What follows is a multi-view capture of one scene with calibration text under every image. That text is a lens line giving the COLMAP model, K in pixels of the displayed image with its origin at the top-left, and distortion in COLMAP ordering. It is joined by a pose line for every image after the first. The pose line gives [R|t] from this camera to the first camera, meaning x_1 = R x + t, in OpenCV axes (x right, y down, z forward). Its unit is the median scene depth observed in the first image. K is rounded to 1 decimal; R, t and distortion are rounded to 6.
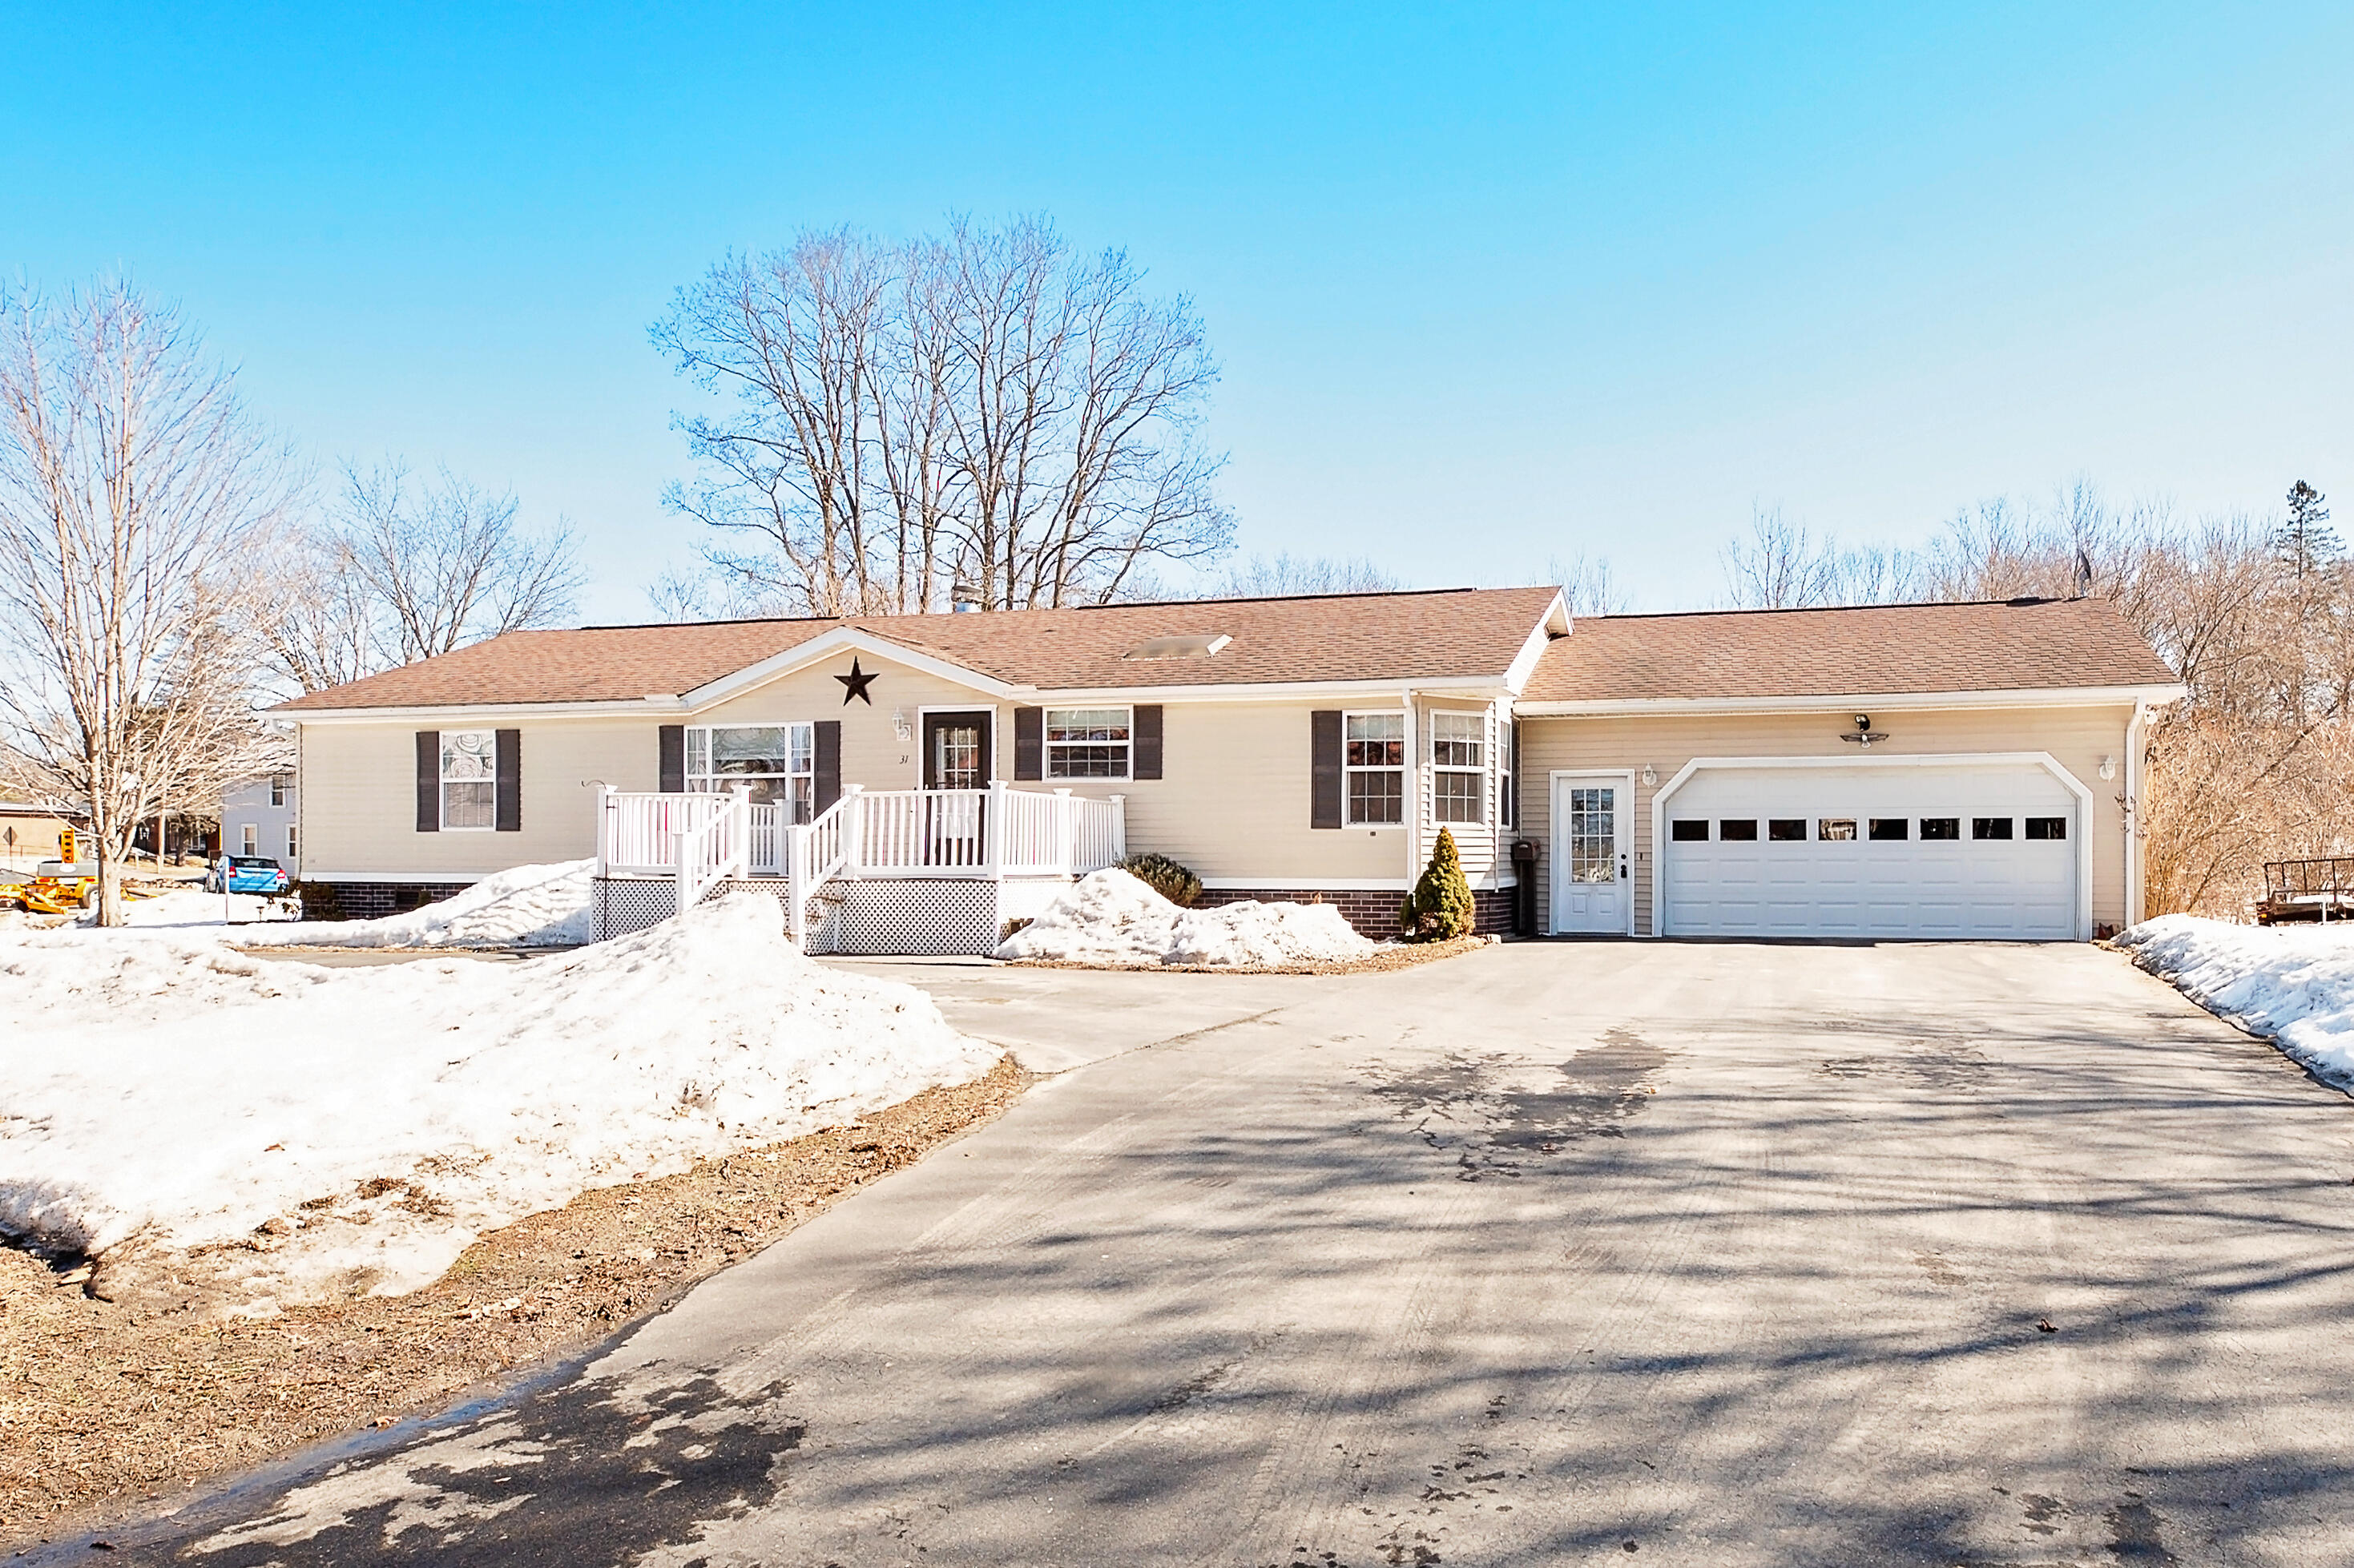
lens RADIAL K [[1504.6, 0, 1347.5], [0, 1504.6, 848.0], [0, 0, 1]] dist [0.014968, -0.000456]
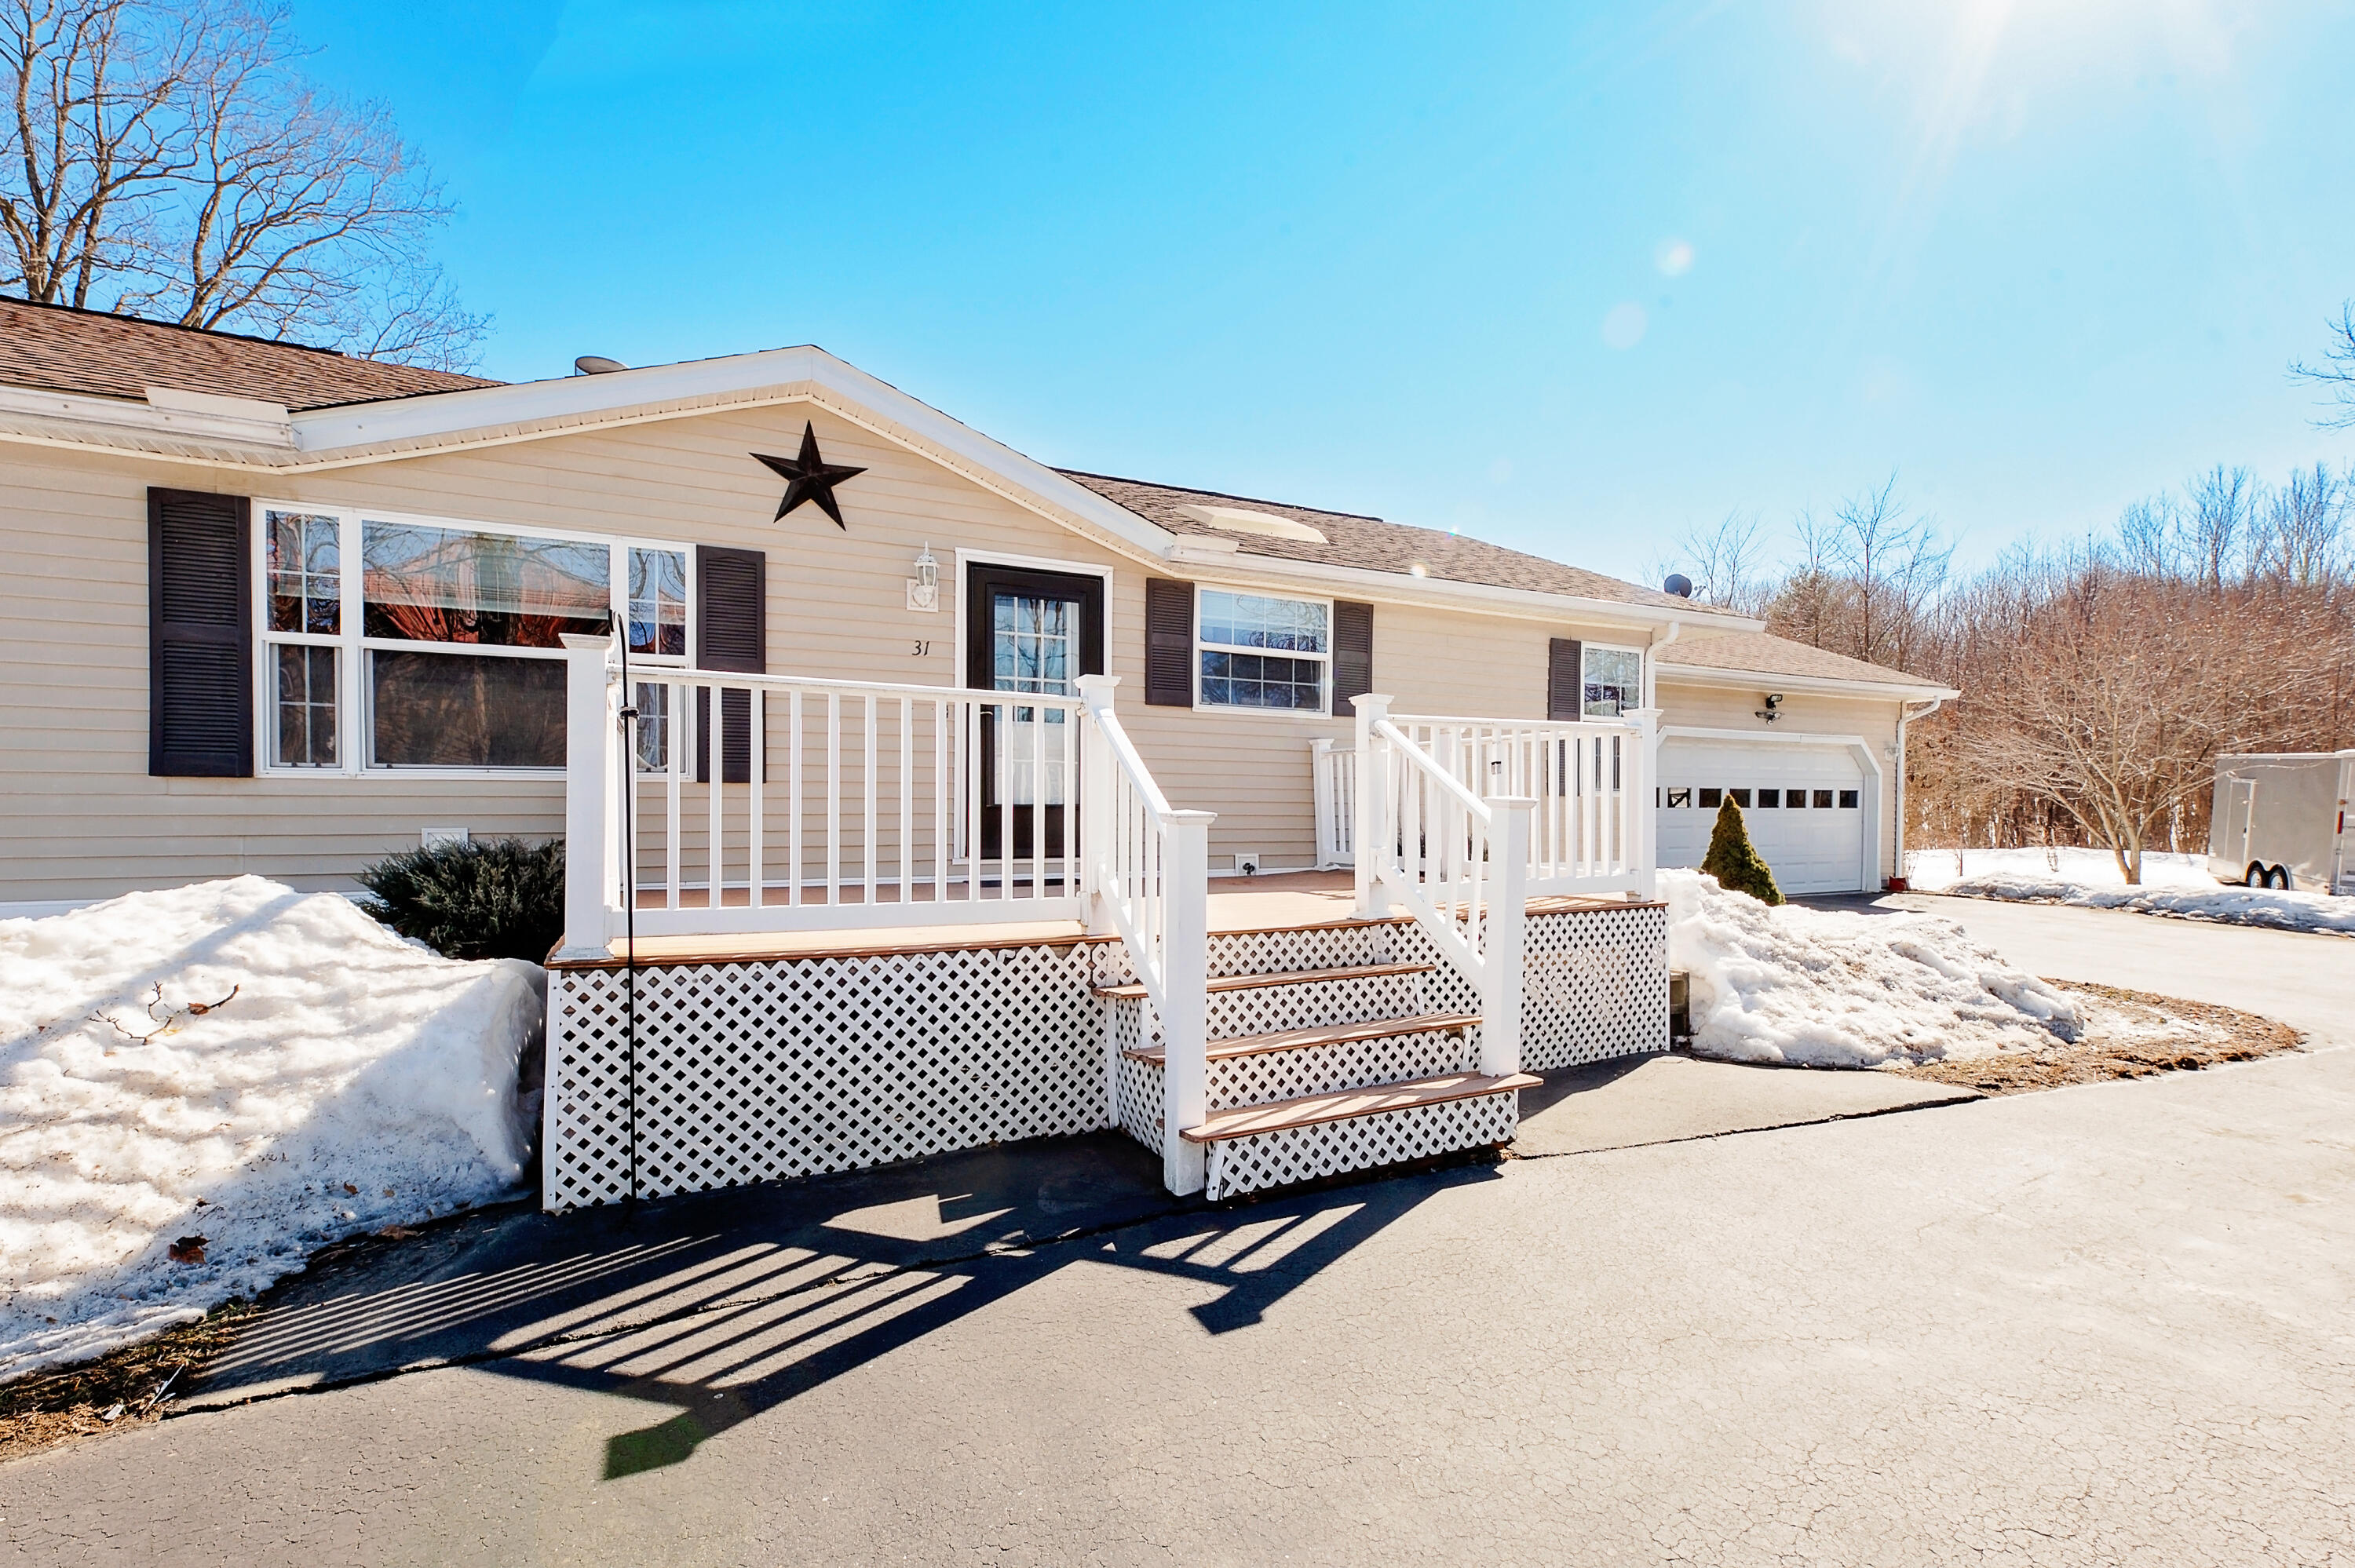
lens RADIAL K [[1093.6, 0, 1216.1], [0, 1093.6, 804.3], [0, 0, 1]] dist [0.009003, -0.001526]
pose [[0.723544, 0.001307, 0.690277, -0.483669], [-0.010303, 0.999907, 0.008906, -0.010886], [-0.690201, -0.013556, 0.723490, 0.675893]]
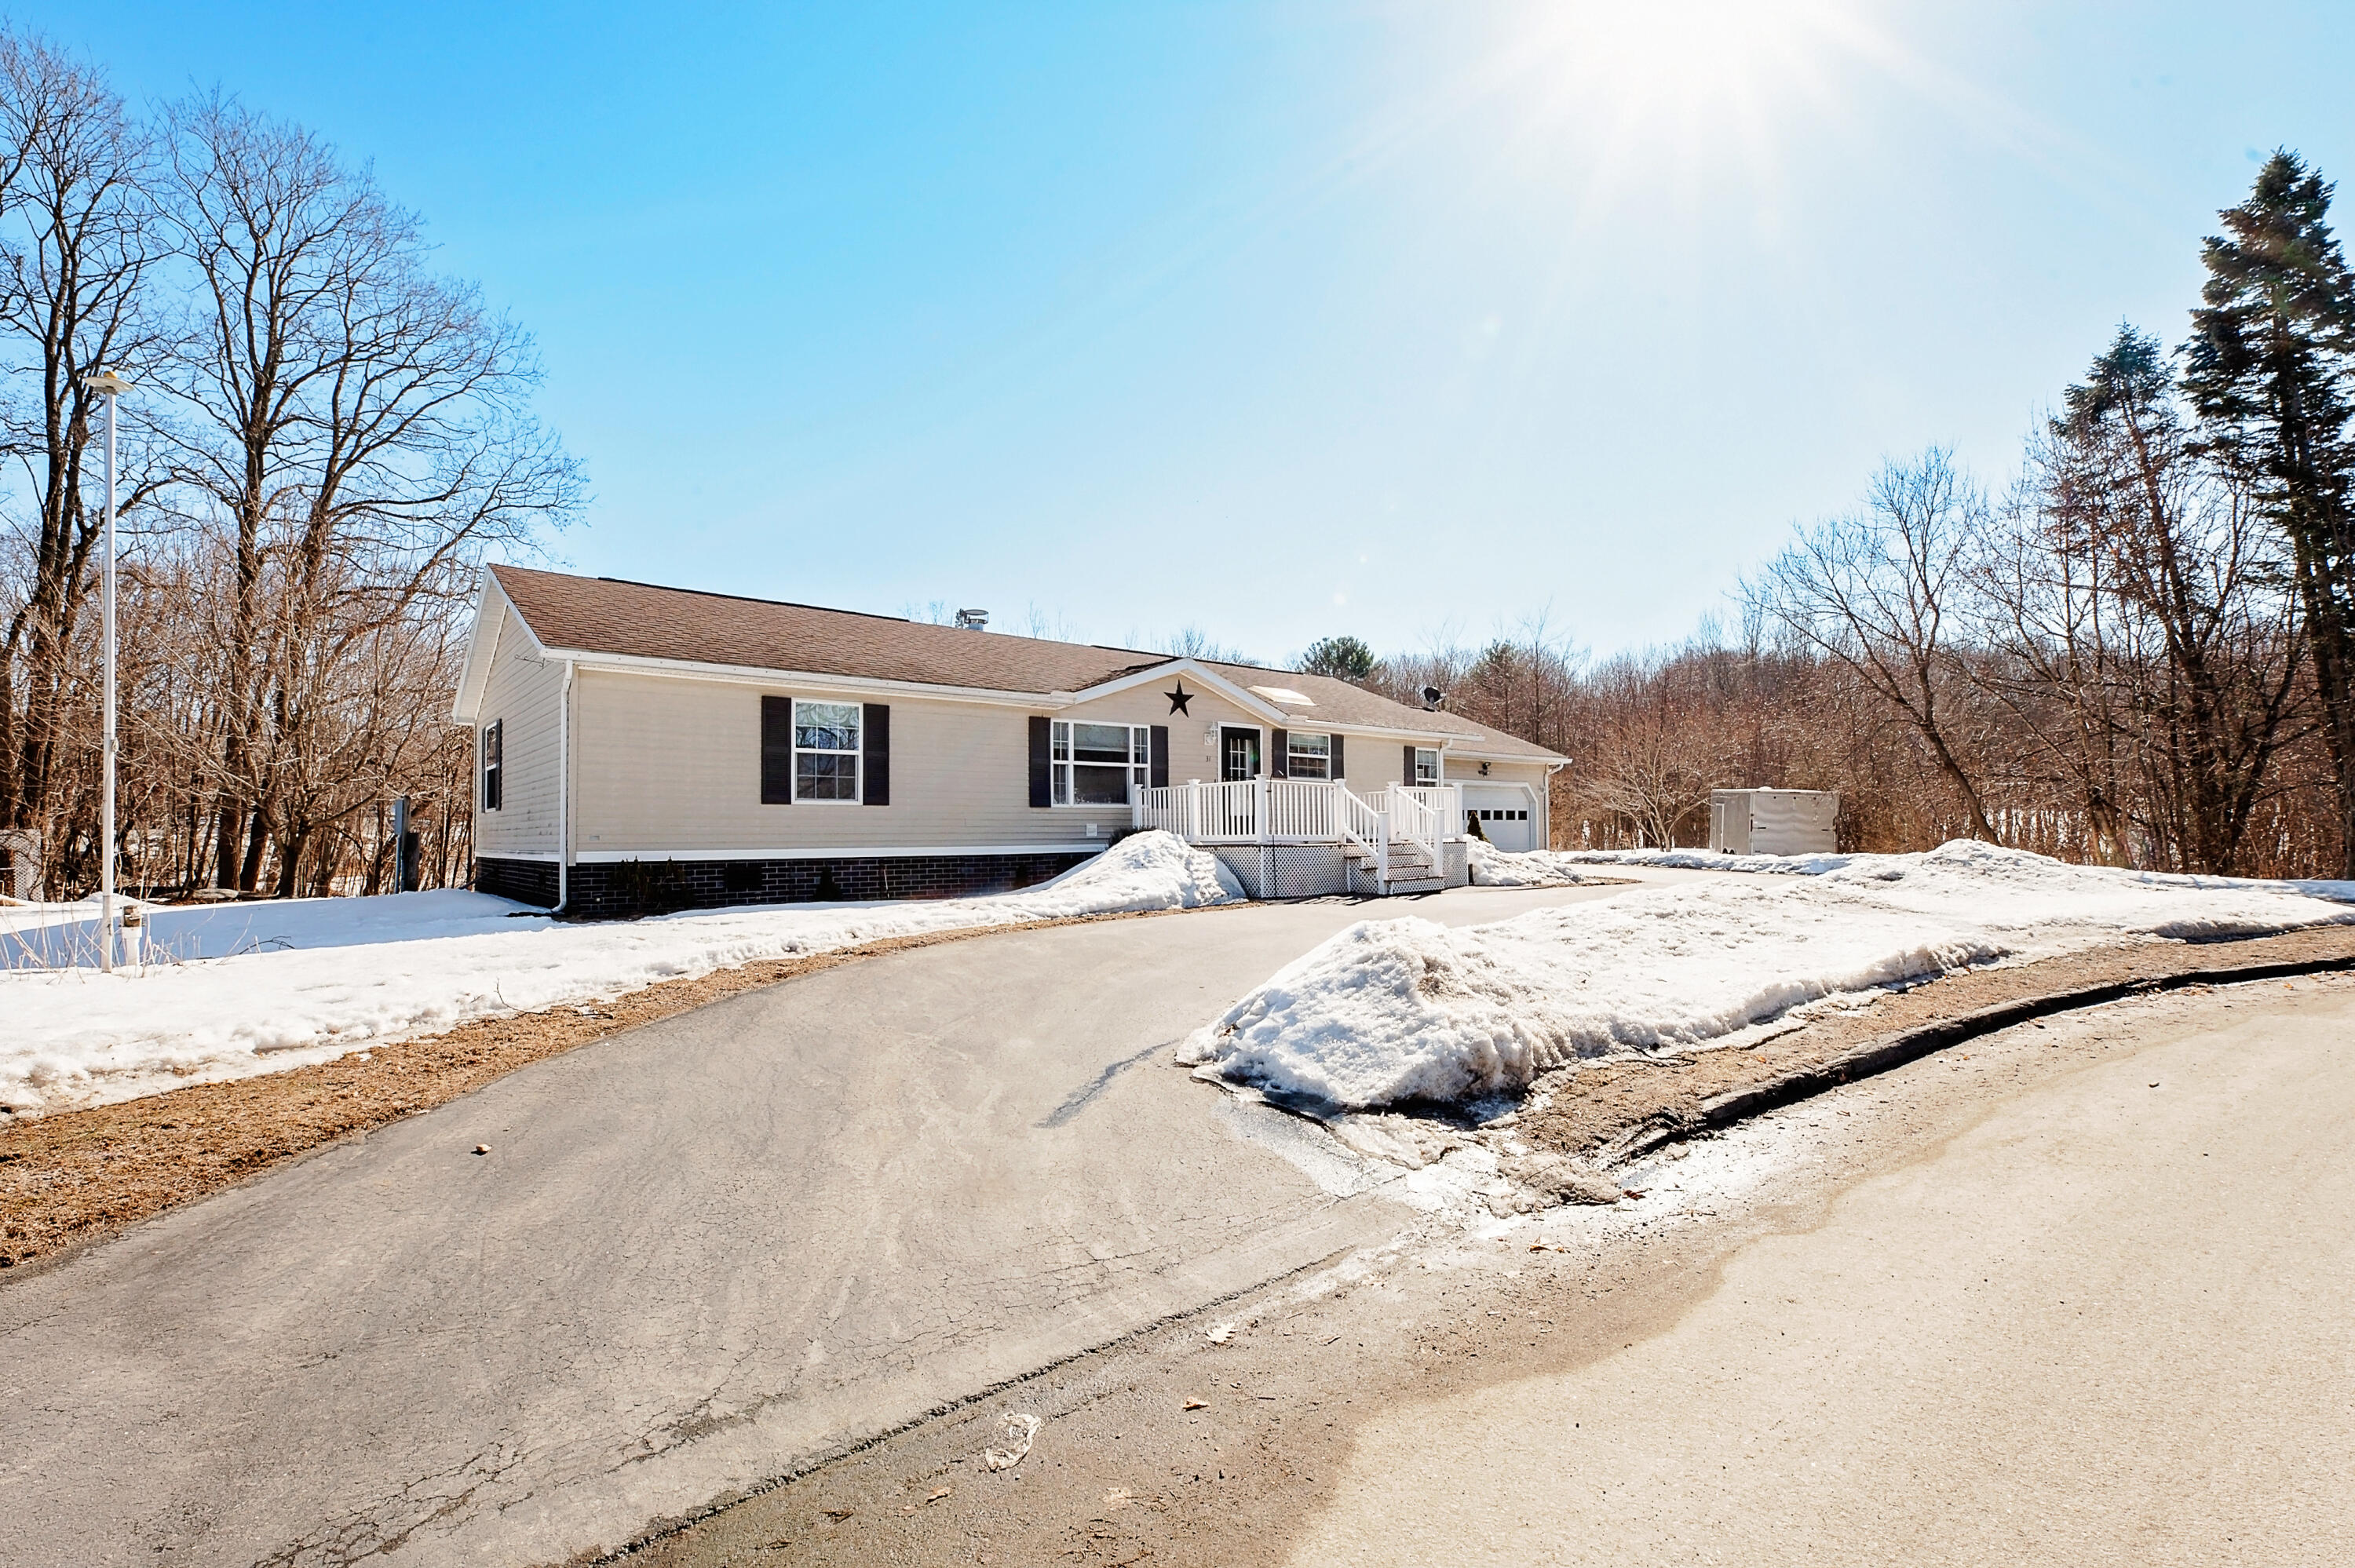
lens RADIAL K [[1093.6, 0, 1216.1], [0, 1093.6, 804.3], [0, 0, 1]] dist [0.009003, -0.001526]
pose [[0.539021, 0.016127, 0.842138, -1.153060], [0.001498, 0.999797, -0.020105, 0.003242], [-0.842291, 0.012098, 0.538887, 0.461127]]
